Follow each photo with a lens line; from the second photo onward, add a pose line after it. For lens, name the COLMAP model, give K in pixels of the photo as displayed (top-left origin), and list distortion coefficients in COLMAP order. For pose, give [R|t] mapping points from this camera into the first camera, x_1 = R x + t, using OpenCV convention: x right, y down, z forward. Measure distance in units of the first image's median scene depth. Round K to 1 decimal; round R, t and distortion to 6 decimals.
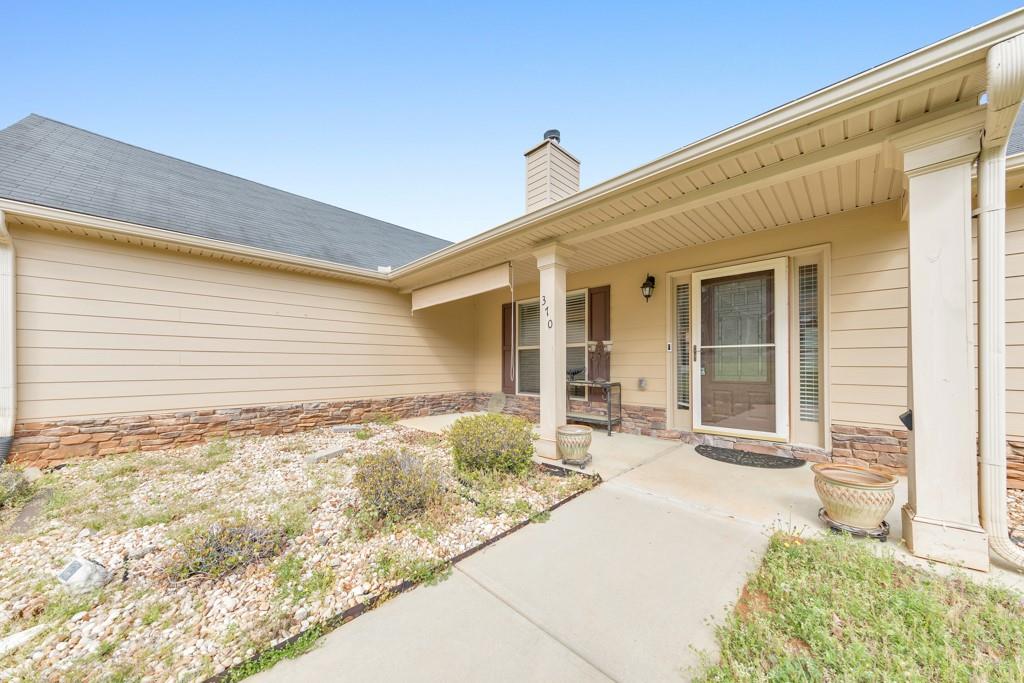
lens RADIAL K [[345.1, 0, 503.7], [0, 345.1, 362.9], [0, 0, 1]] dist [0.008018, -0.001284]
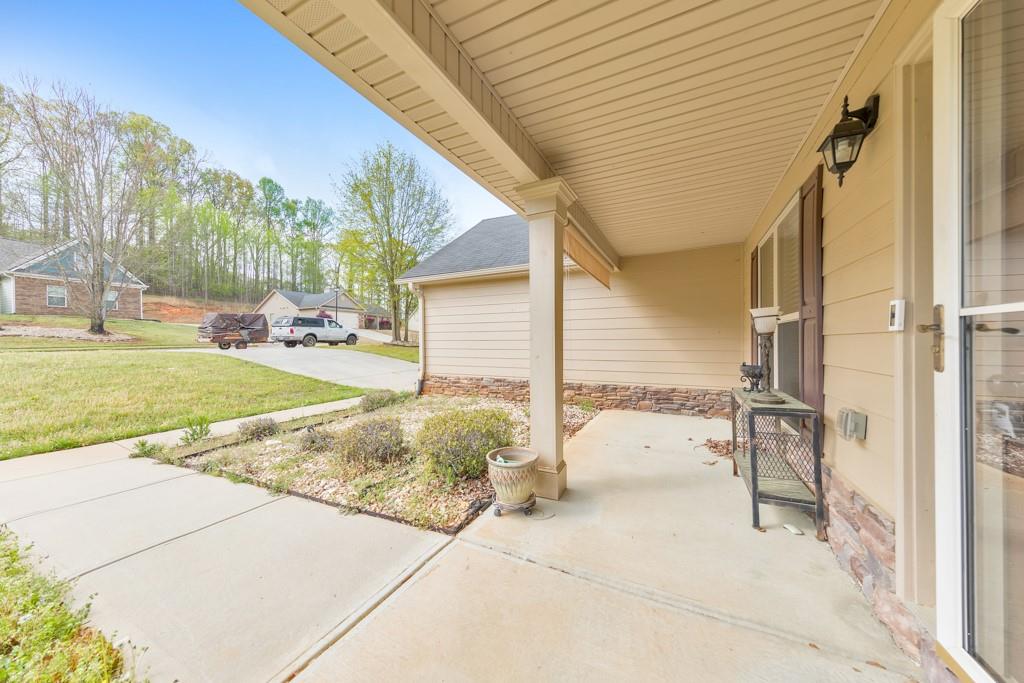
lens RADIAL K [[345.1, 0, 511.8], [0, 345.1, 343.0], [0, 0, 1]] dist [0.008018, -0.001284]
pose [[0.324873, 0.001699, -0.945756, 0.637037], [0.007027, 0.999966, 0.004210, -0.024107], [0.945732, -0.008013, 0.324850, 0.584040]]
